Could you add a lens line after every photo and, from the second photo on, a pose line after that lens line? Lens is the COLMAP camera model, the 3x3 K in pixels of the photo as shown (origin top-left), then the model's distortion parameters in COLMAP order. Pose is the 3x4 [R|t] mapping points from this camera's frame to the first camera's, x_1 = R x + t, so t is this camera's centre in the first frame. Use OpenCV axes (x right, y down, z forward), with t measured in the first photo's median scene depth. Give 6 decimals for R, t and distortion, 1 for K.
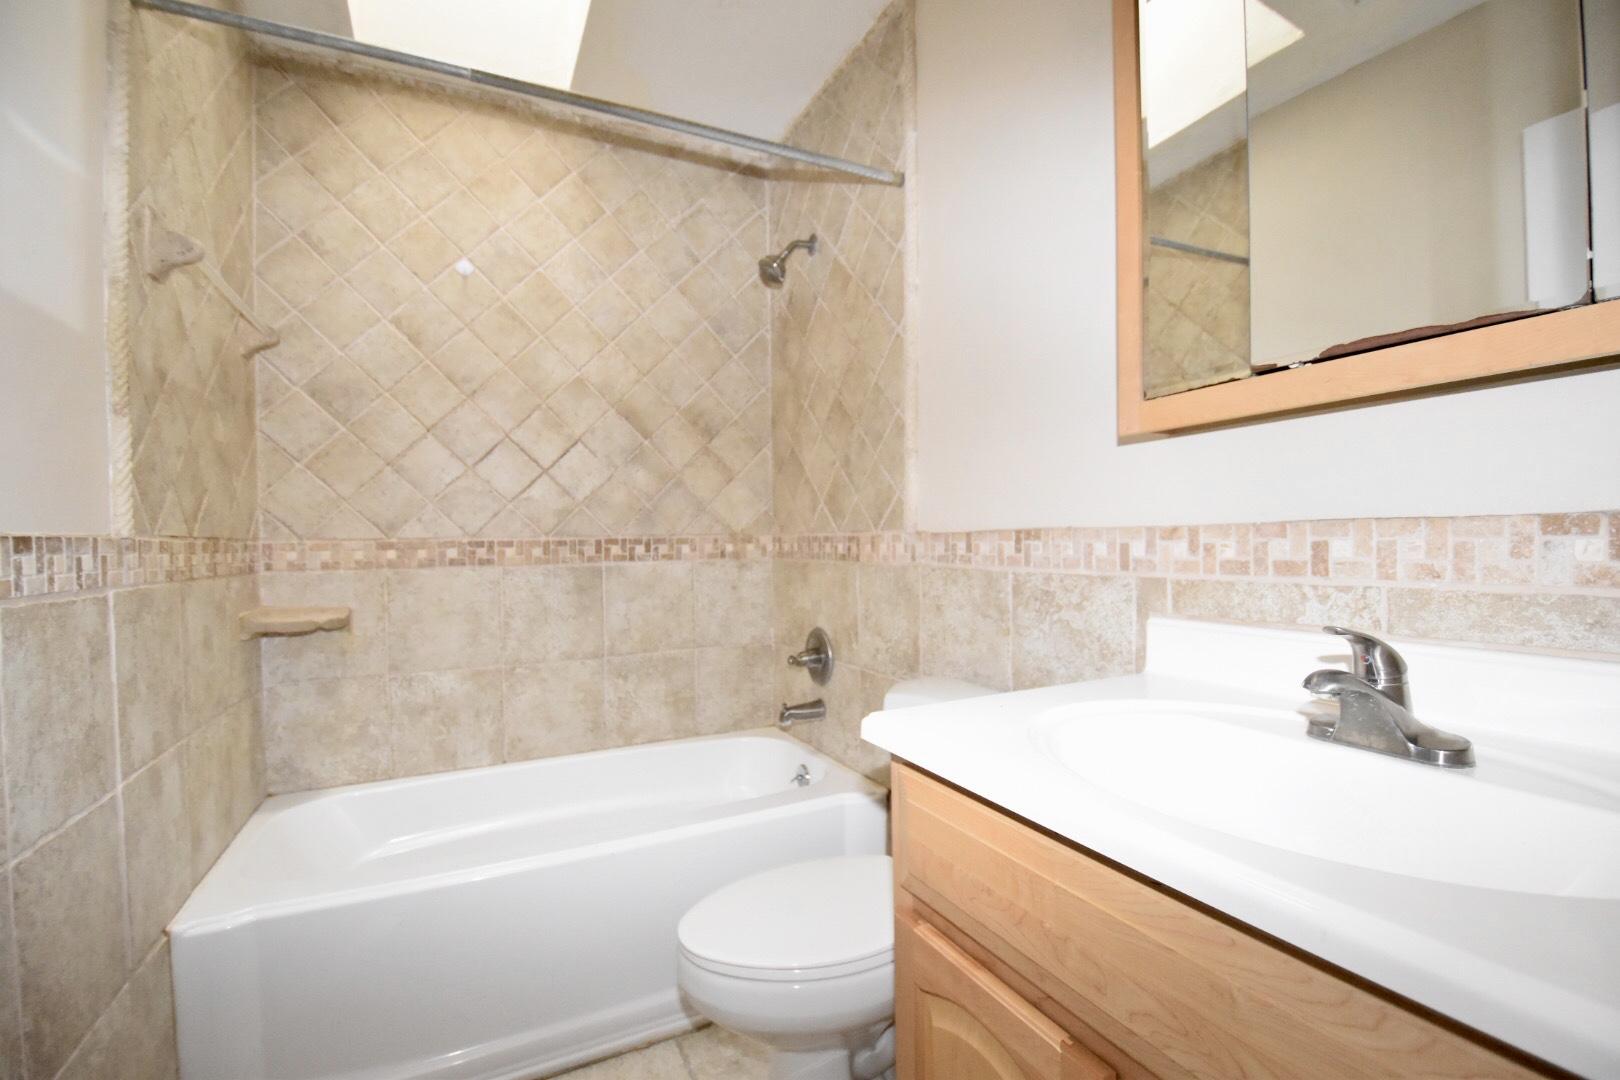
lens RADIAL K [[699.7, 0, 818.6], [0, 699.7, 549.4], [0, 0, 1]] dist [0.001384, -0.013512]
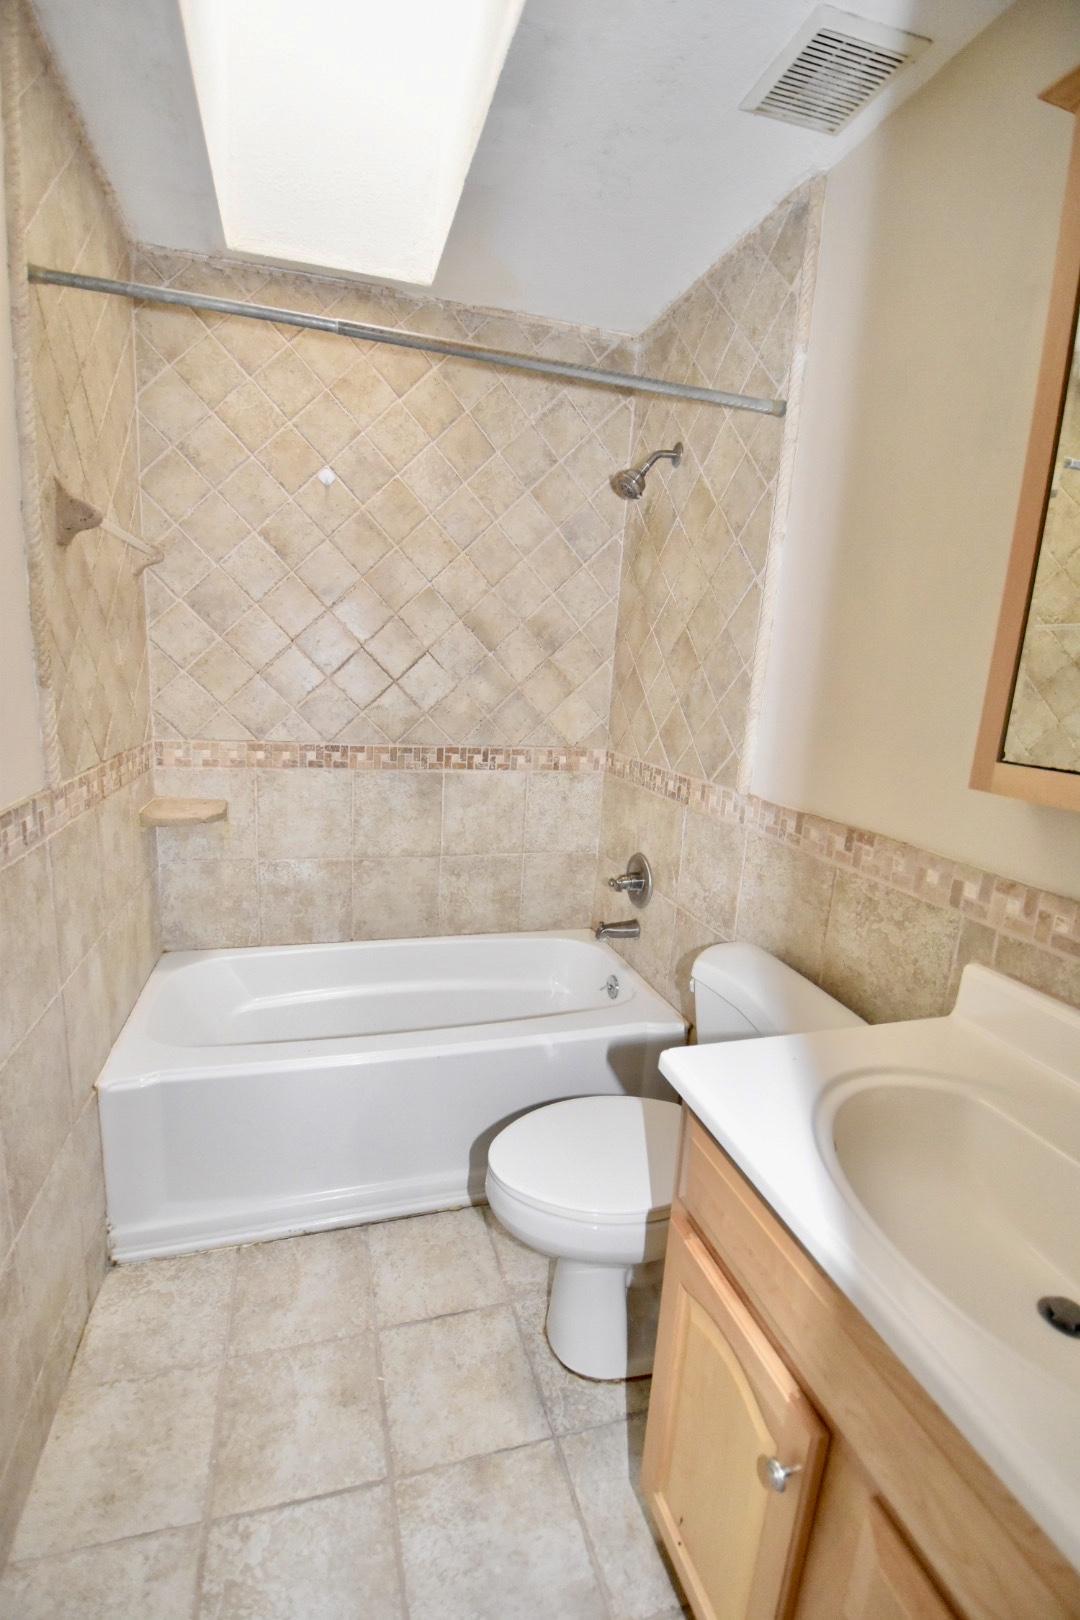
lens RADIAL K [[699.7, 0, 538.7], [0, 699.7, 802.1], [0, 0, 1]] dist [0.001384, -0.013512]
pose [[0.983223, 0.104139, -0.149760, -0.002823], [-0.075356, 0.979573, 0.186435, -0.159357], [0.166116, -0.172021, 0.970986, -0.017133]]
